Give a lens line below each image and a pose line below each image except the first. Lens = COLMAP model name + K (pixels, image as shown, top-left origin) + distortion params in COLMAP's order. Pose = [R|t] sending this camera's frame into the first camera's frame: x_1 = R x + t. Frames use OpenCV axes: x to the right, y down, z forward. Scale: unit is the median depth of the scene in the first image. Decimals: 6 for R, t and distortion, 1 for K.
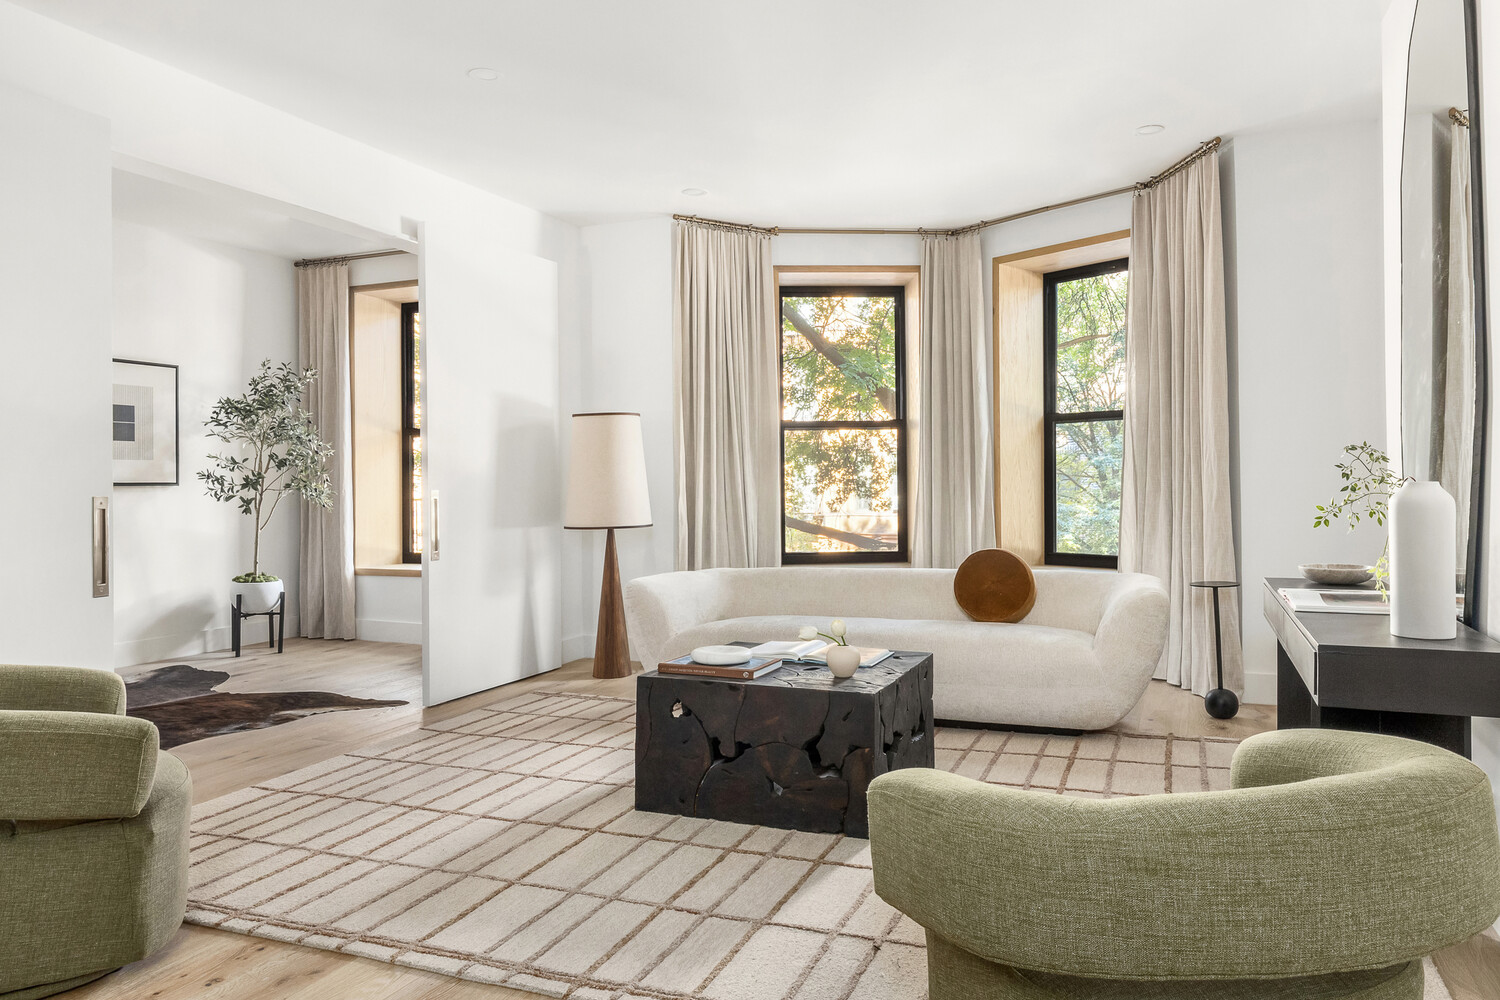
lens RADIAL K [[1060.5, 0, 739.8], [0, 1060.5, 491.8], [0, 0, 1]] dist [0.004005, 0.000381]
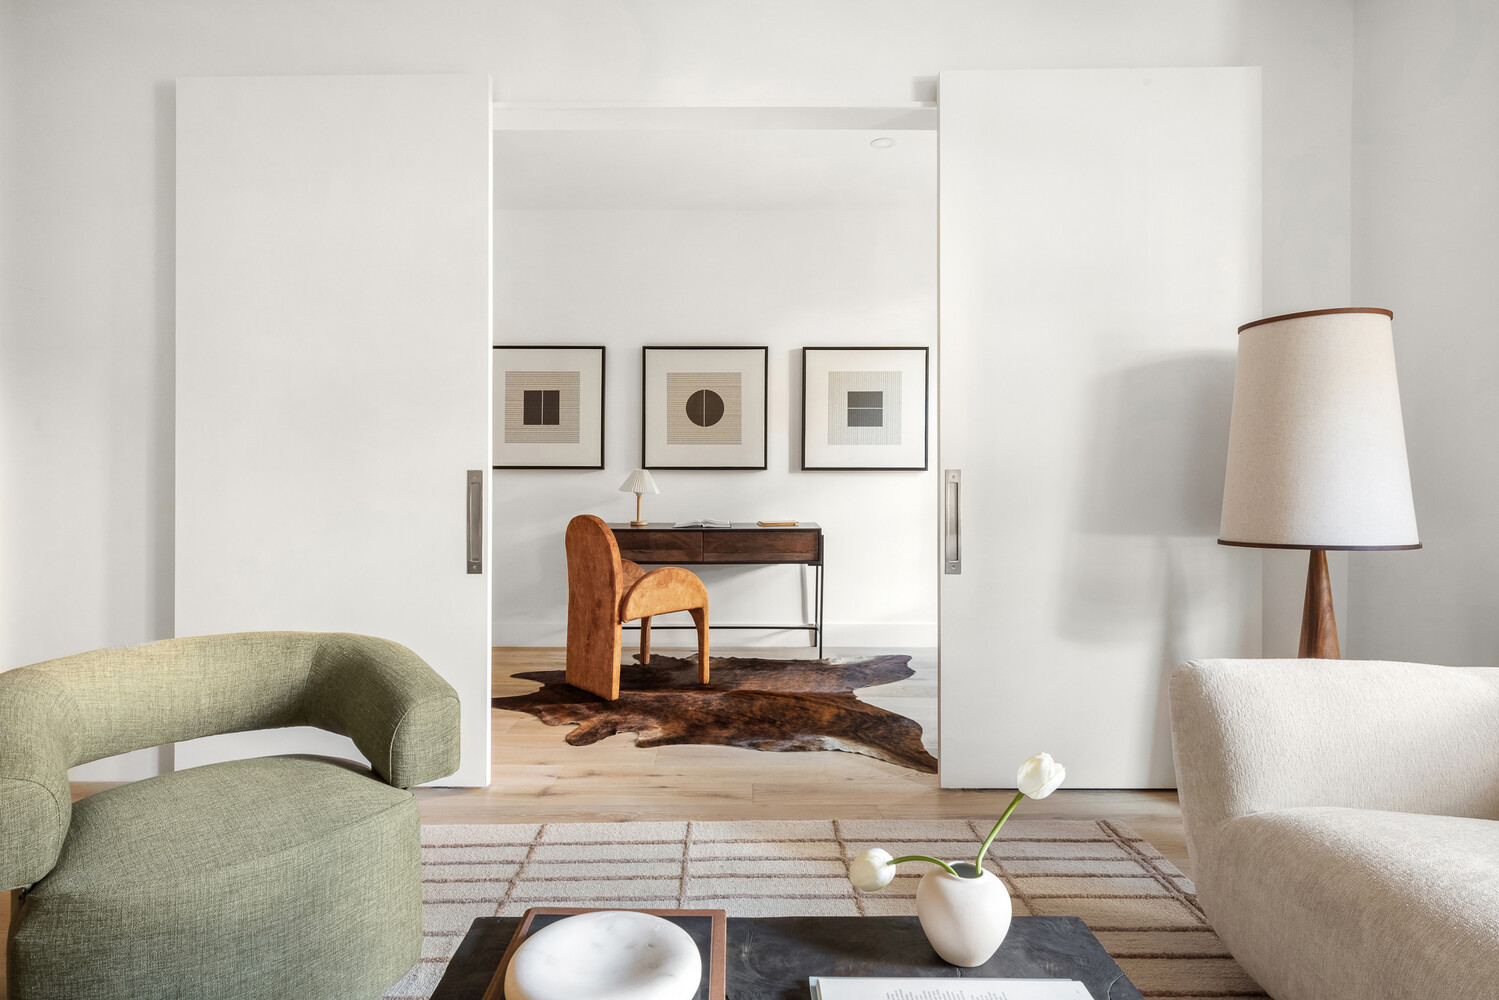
lens RADIAL K [[852.3, 0, 749.3], [0, 852.3, 486.0], [0, 0, 1]] dist [-0.000070, -0.000201]
pose [[0.354131, 0.010727, -0.935134, 0.223247], [0.005076, 0.999897, 0.013392, -0.002466], [0.935182, -0.009489, 0.354040, 0.870747]]
